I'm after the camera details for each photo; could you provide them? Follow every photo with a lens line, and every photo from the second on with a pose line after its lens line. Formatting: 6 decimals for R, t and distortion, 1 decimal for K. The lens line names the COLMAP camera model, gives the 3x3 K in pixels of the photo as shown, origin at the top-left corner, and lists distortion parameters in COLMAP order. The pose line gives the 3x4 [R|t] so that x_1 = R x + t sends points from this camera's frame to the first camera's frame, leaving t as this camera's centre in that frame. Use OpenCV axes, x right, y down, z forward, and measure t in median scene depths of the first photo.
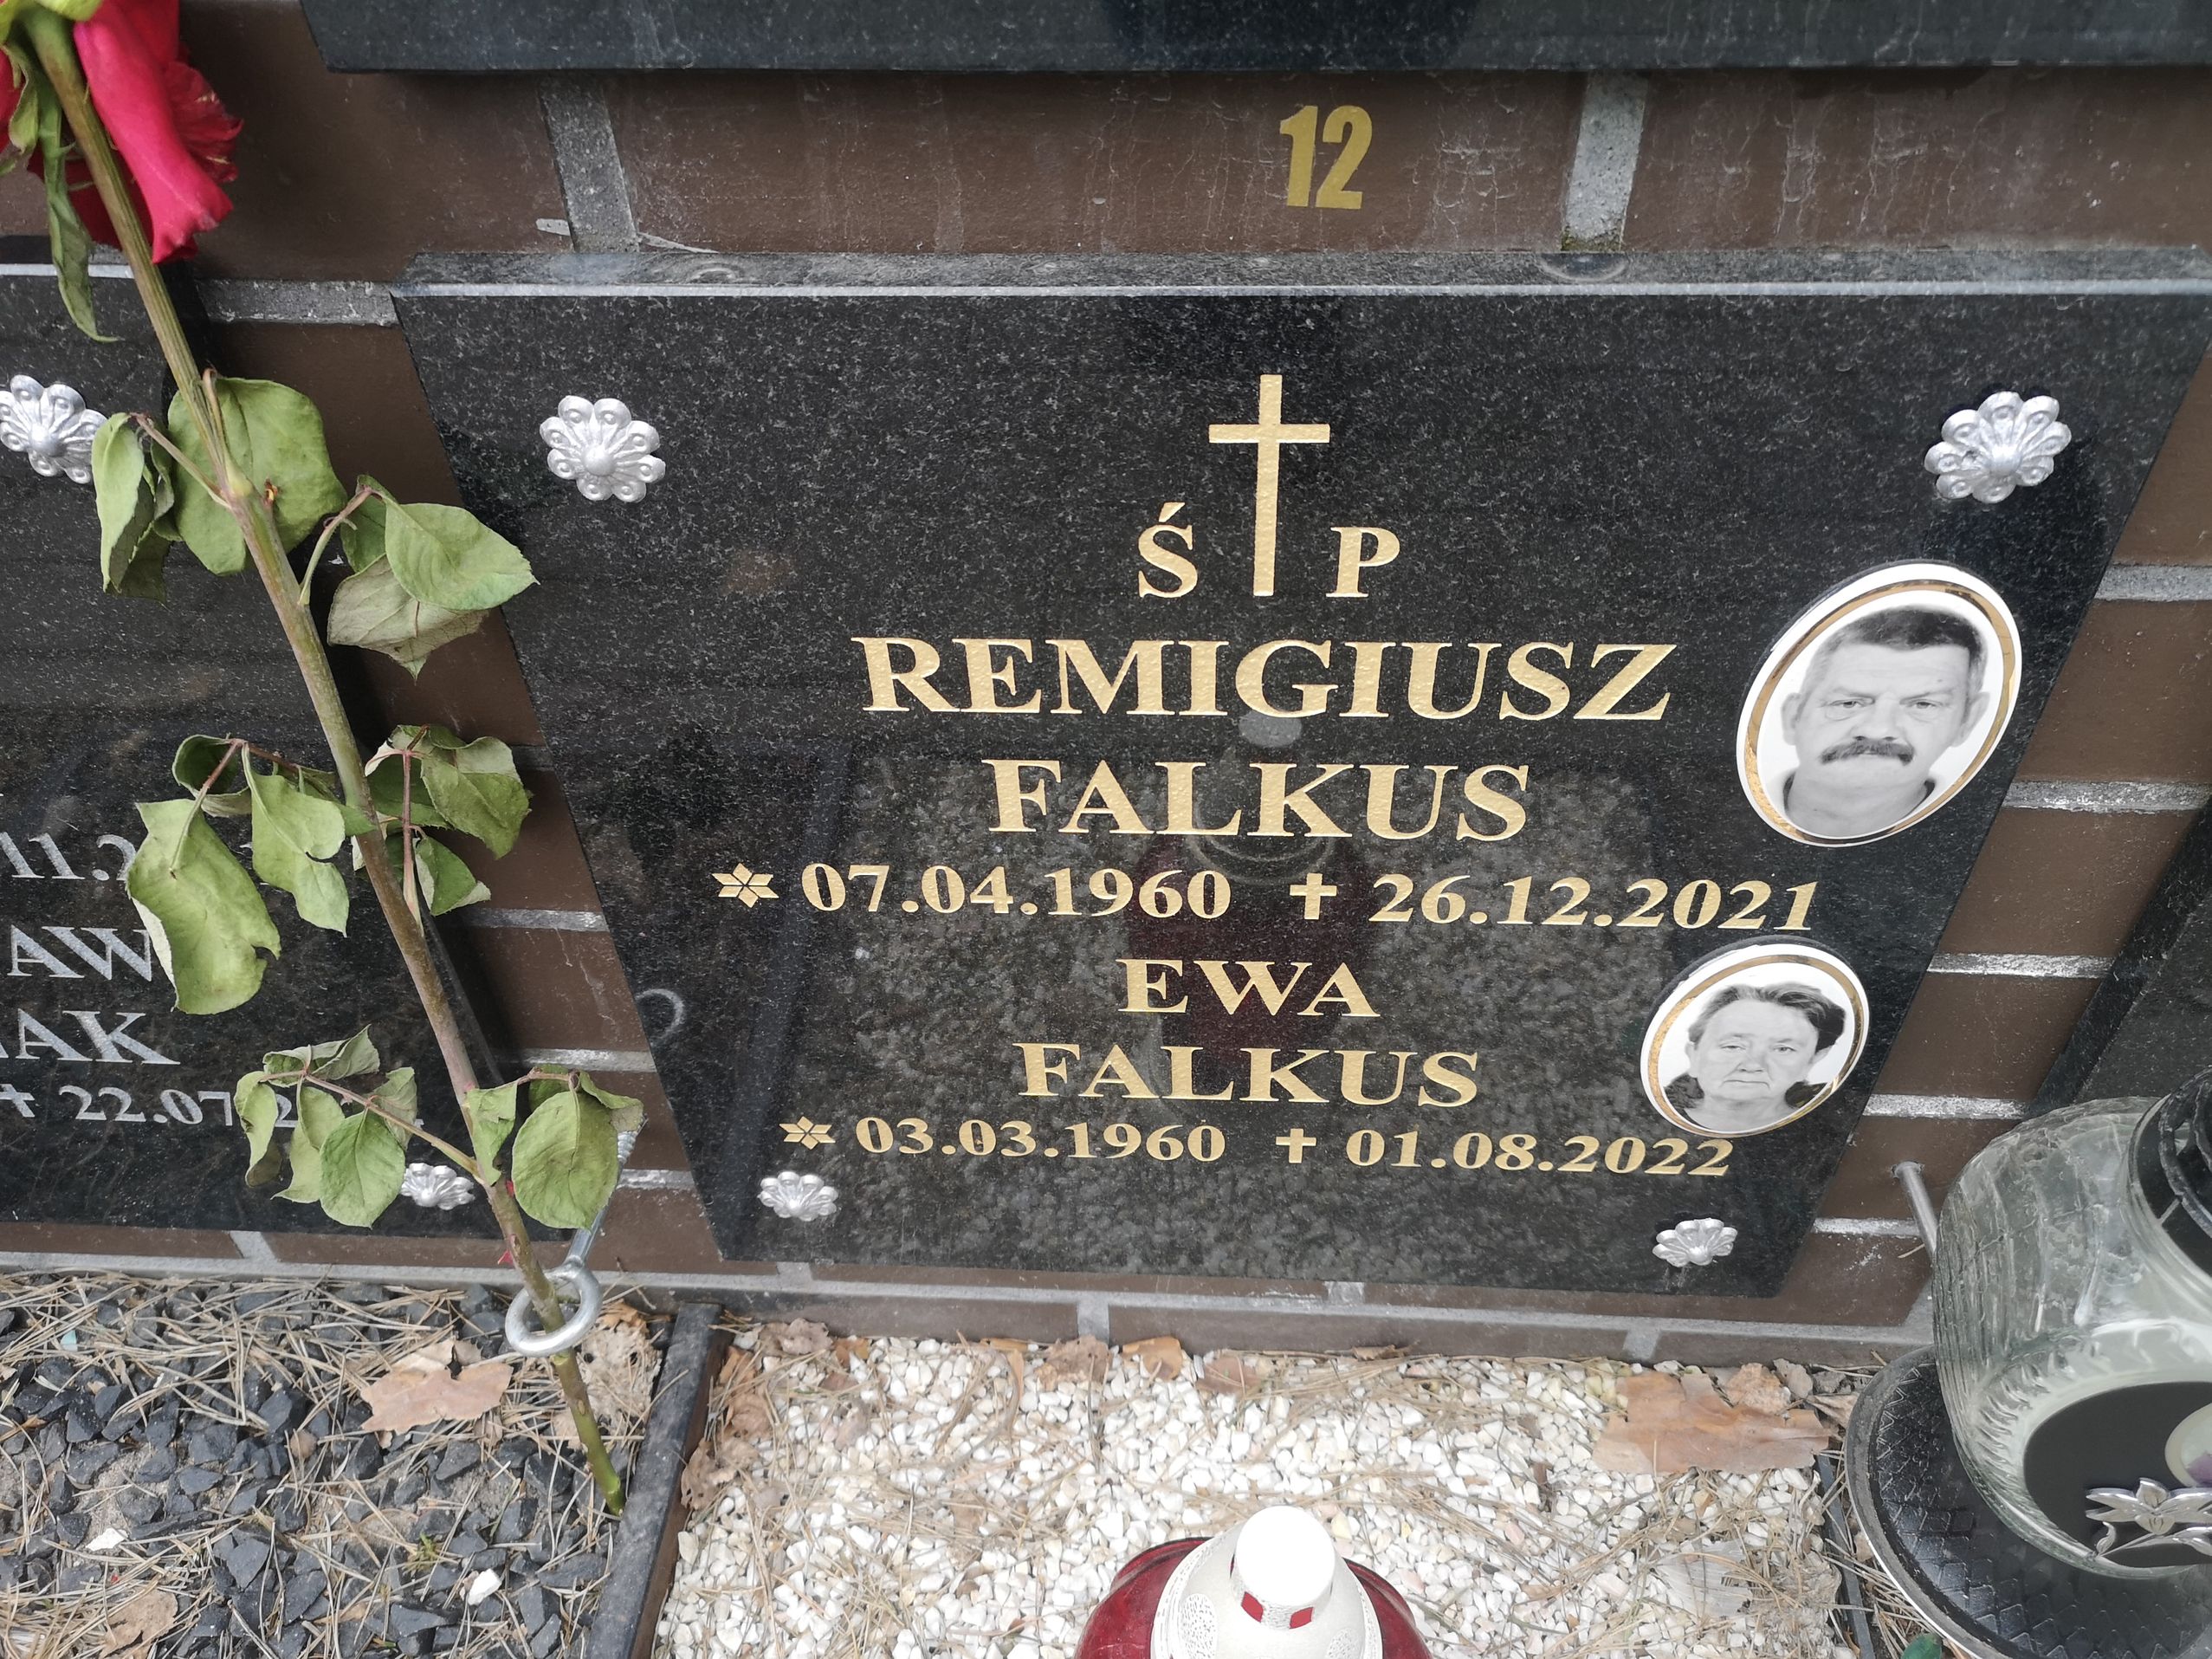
lens RADIAL K [[1720.3, 0, 1121.6], [0, 1720.3, 817.3], [0, 0, 1]] dist [0.034127, -0.050634]
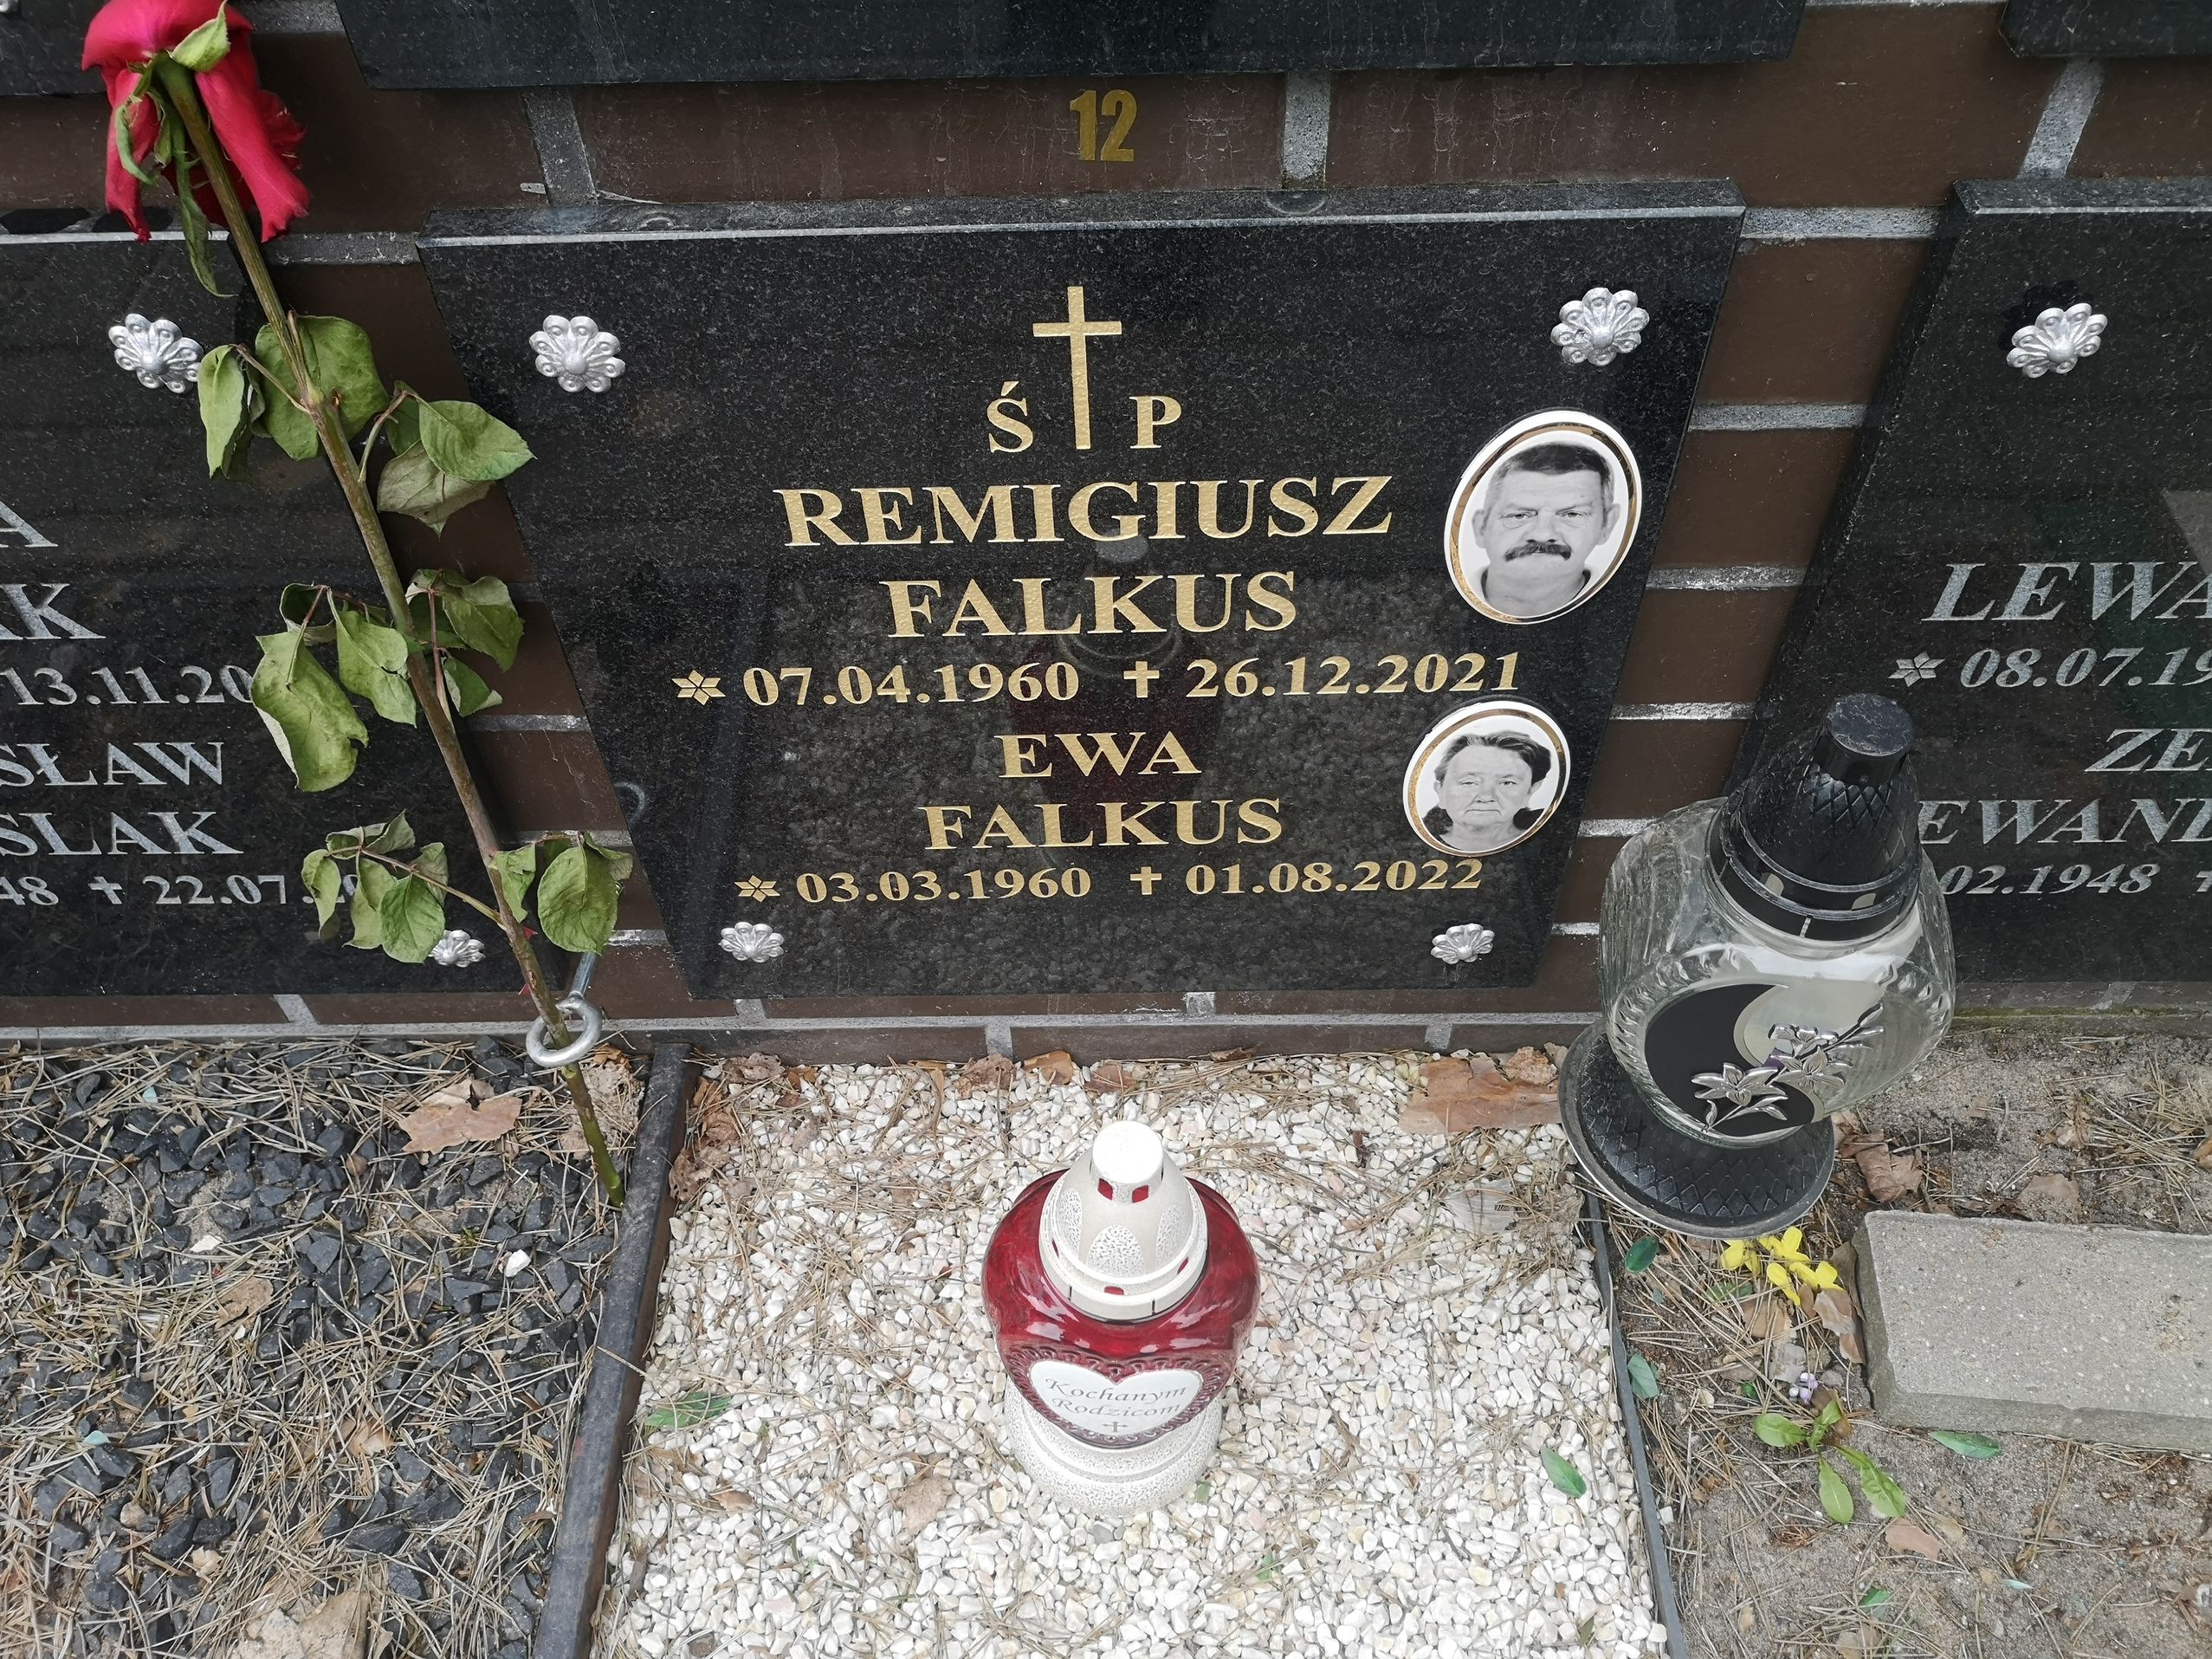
lens RADIAL K [[1720.3, 0, 1102.0], [0, 1720.3, 825.7], [0, 0, 1]] dist [0.034127, -0.050634]
pose [[0.998666, -0.040528, 0.031997, 0.036576], [0.036801, 0.993302, 0.109532, 0.013112], [-0.036222, -0.108208, 0.993468, -0.306409]]
